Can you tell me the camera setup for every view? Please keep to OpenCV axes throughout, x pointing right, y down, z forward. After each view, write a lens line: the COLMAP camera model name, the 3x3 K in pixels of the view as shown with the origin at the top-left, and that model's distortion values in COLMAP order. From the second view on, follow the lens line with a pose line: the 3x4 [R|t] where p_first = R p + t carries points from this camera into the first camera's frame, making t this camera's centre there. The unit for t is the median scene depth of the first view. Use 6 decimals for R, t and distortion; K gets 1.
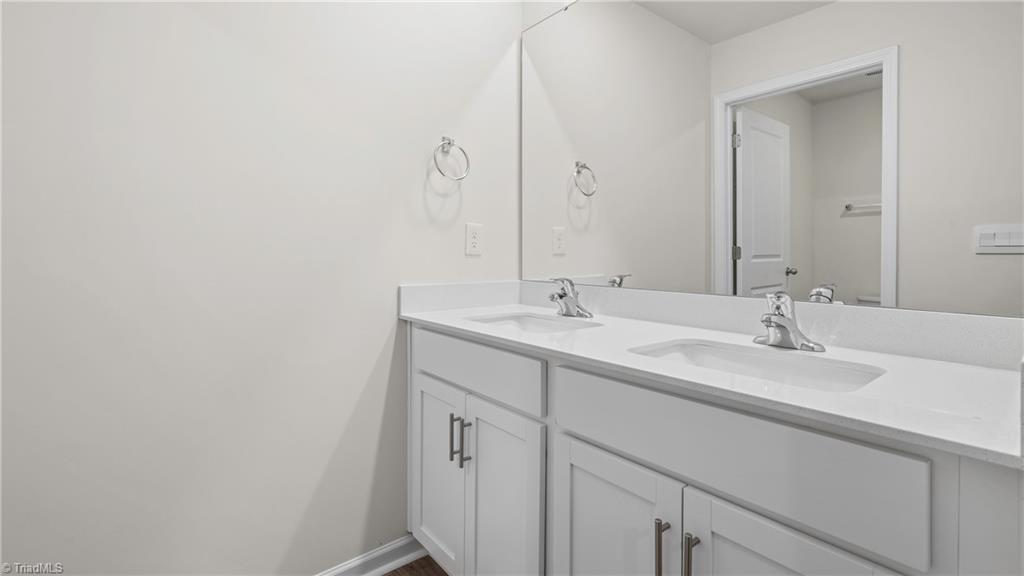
lens RADIAL K [[481.1, 0, 553.6], [0, 481.1, 304.4], [0, 0, 1]] dist [-0.001914, -0.000297]
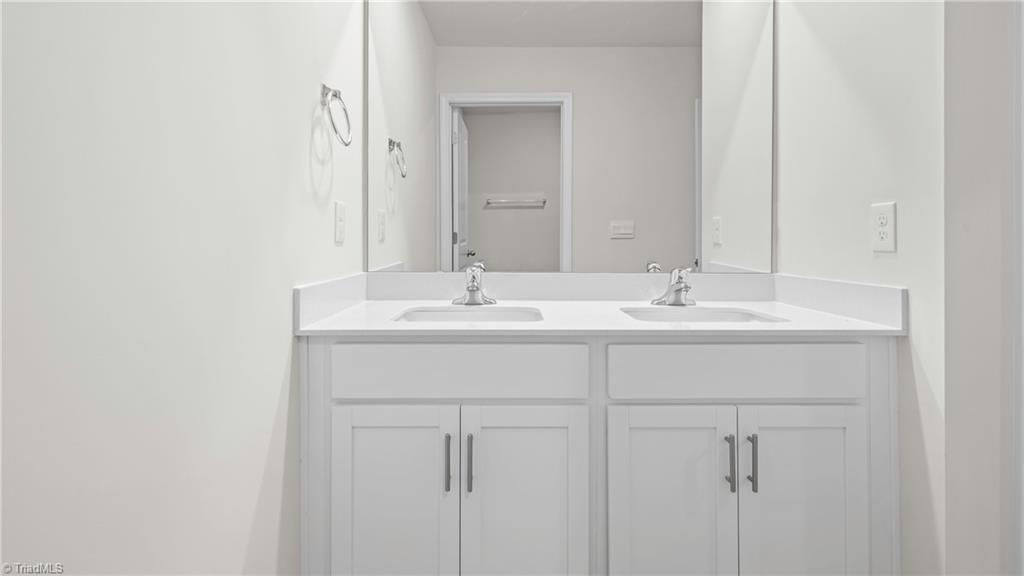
lens RADIAL K [[468.6, 0, 512.0], [0, 468.6, 288.0], [0, 0, 1]] dist [0.001637, 0.000156]
pose [[0.638112, -0.083226, 0.765432, -0.627229], [0.081296, 0.995867, 0.040508, -0.040264], [-0.765640, 0.036378, 0.642240, 0.324599]]
